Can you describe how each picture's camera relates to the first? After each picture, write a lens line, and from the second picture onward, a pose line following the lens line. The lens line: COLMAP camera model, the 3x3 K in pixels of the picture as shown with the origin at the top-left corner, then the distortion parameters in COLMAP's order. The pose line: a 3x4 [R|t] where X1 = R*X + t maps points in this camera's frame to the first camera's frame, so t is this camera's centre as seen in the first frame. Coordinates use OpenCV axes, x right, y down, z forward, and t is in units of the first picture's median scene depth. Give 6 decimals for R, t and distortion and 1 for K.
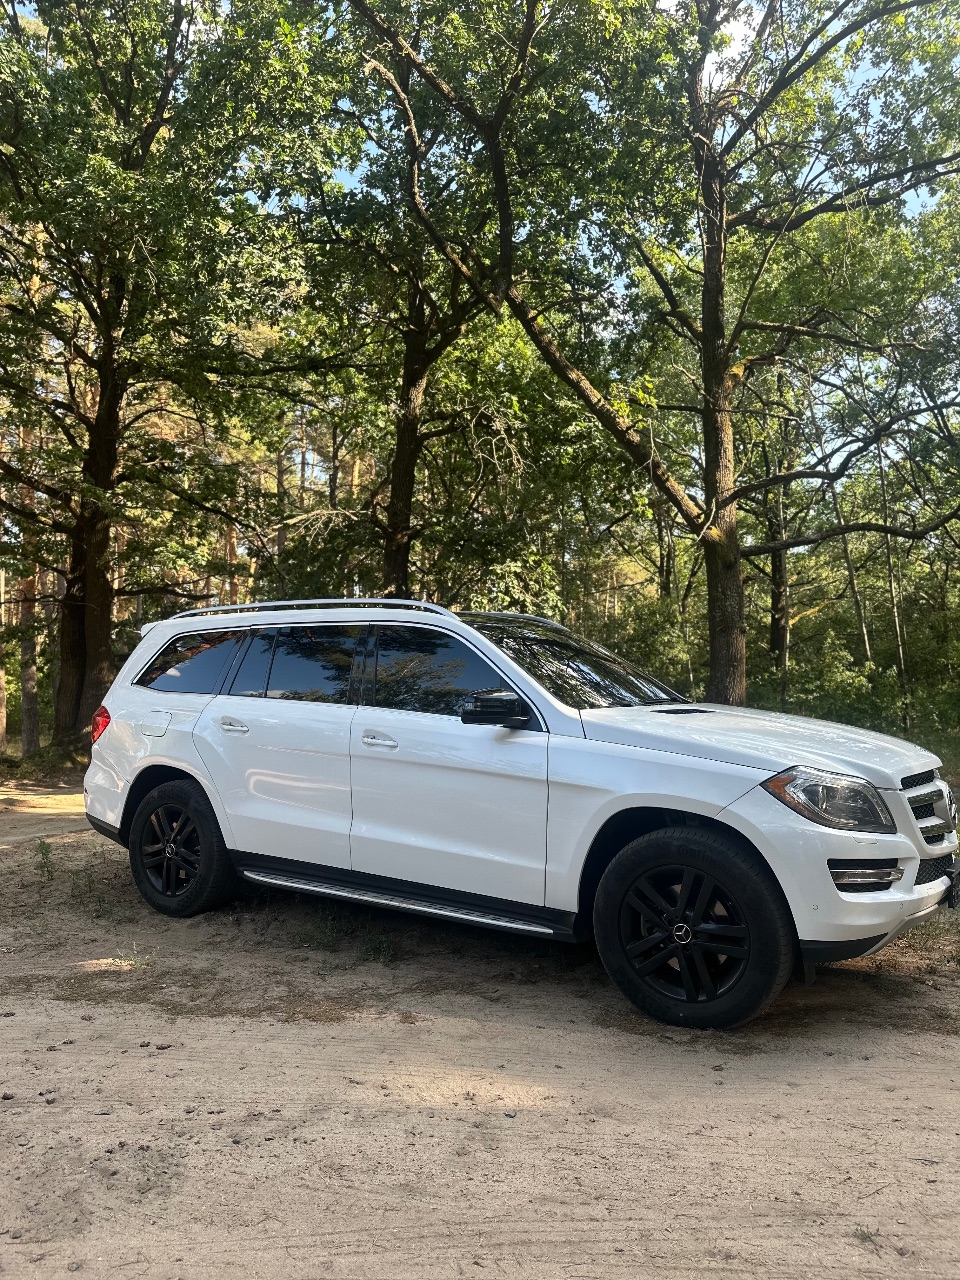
lens RADIAL K [[893.2, 0, 483.5], [0, 893.2, 645.6], [0, 0, 1]] dist [0.079990, -0.103113]
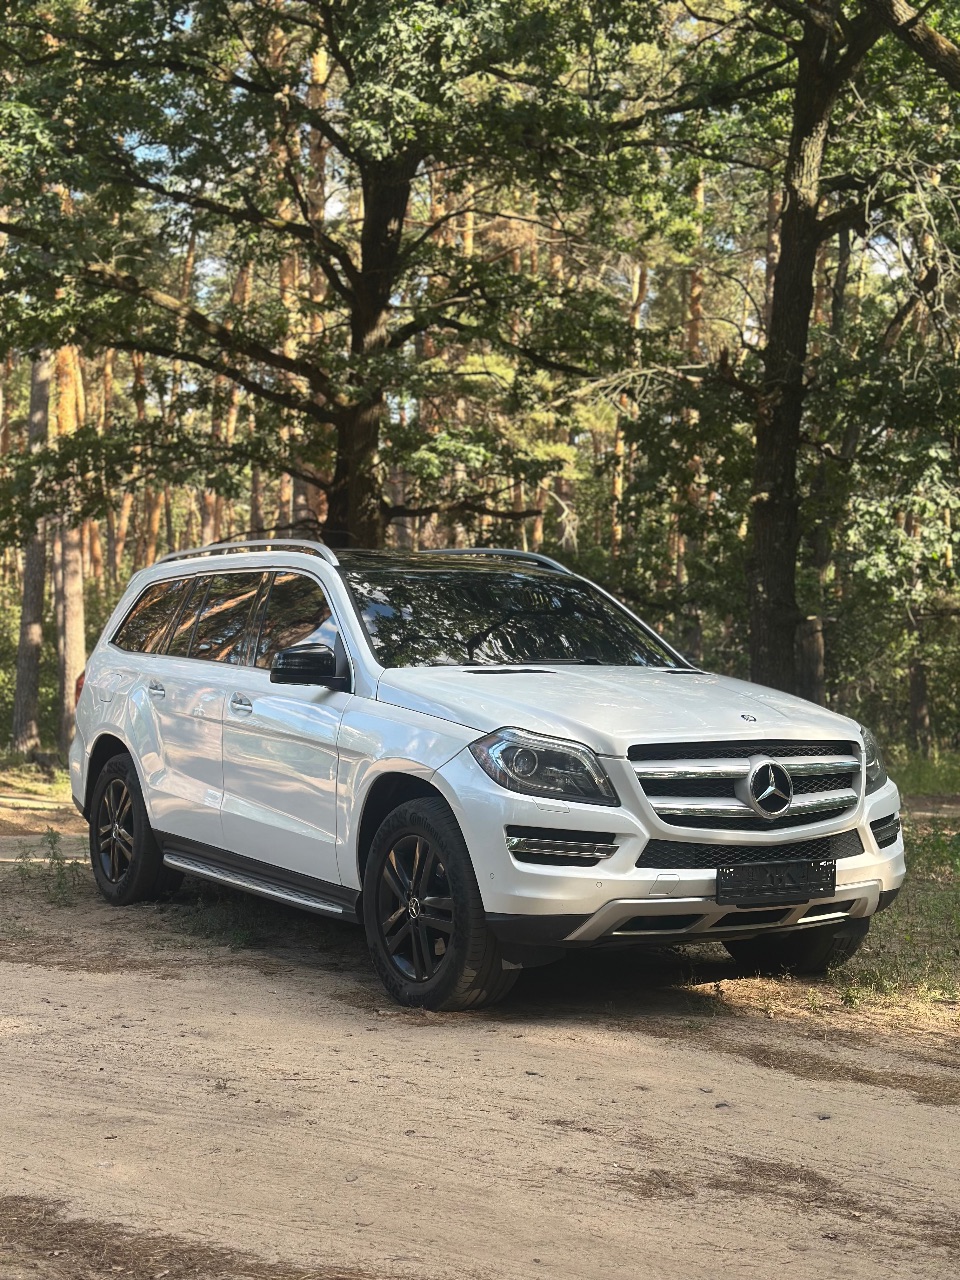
lens RADIAL K [[1772.8, 0, 480.6], [0, 1772.8, 640.0], [0, 0, 1]] dist [0.151045, 0.006626]
pose [[0.900424, 0.002554, -0.435005, 0.777740], [0.009960, 0.999600, 0.026484, -0.000674], [0.434899, -0.028179, 0.900038, -0.431451]]
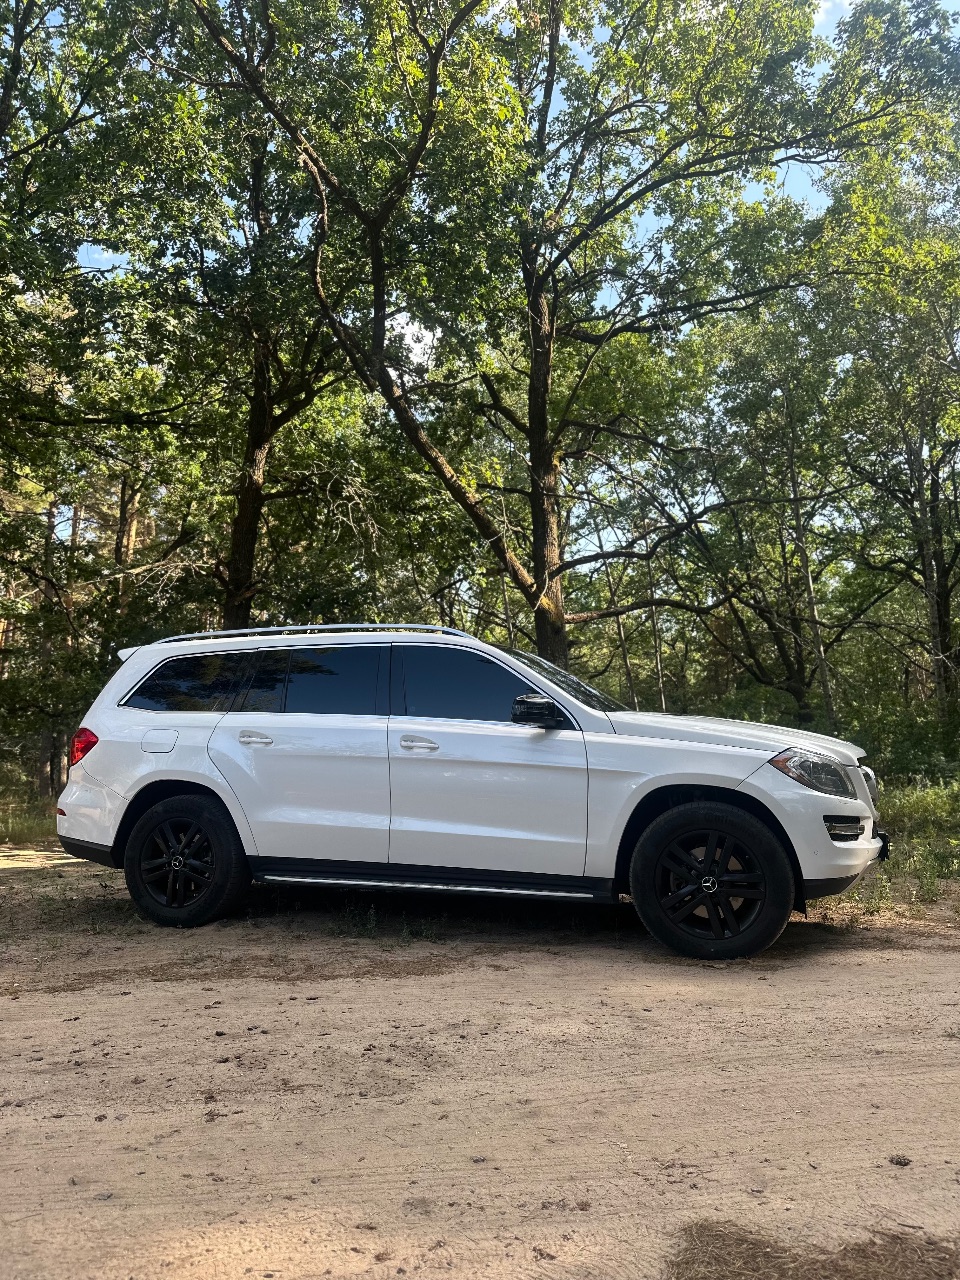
lens RADIAL K [[890.0, 0, 480.6], [0, 890.0, 644.0], [0, 0, 1]] dist [0.124183, -0.201139]
pose [[0.965934, 0.026959, 0.257379, -0.304262], [-0.004525, 0.996166, -0.087361, 0.071019], [-0.258747, 0.083220, 0.962354, -0.108776]]
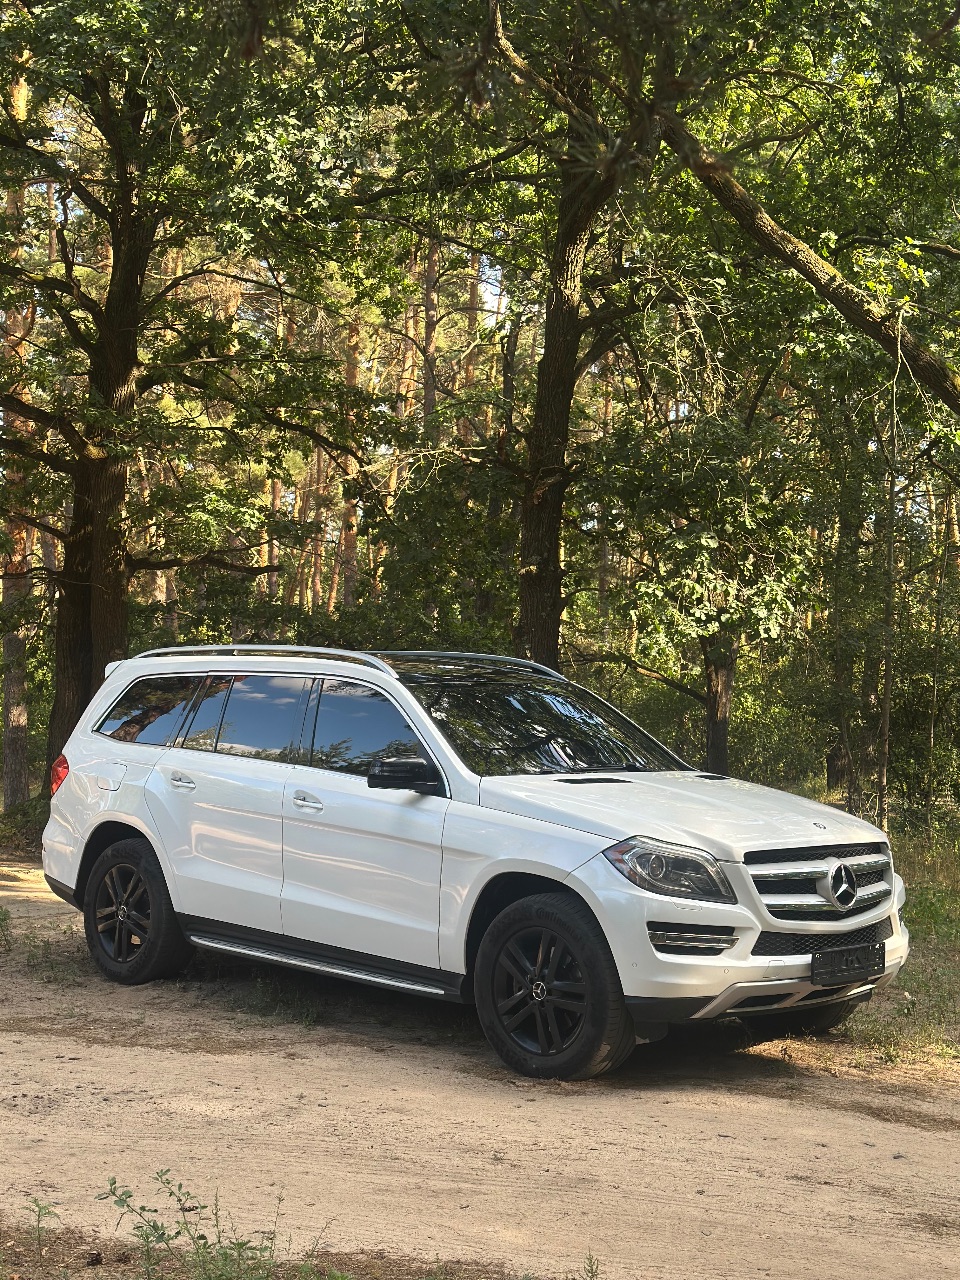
lens RADIAL K [[1772.8, 0, 480.6], [0, 1772.8, 640.0], [0, 0, 1]] dist [0.151045, 0.006626]
pose [[0.976304, 0.011147, -0.216118, 0.437731], [-0.008774, 0.999890, 0.011939, -0.085989], [0.216227, -0.009760, 0.976294, -0.769389]]
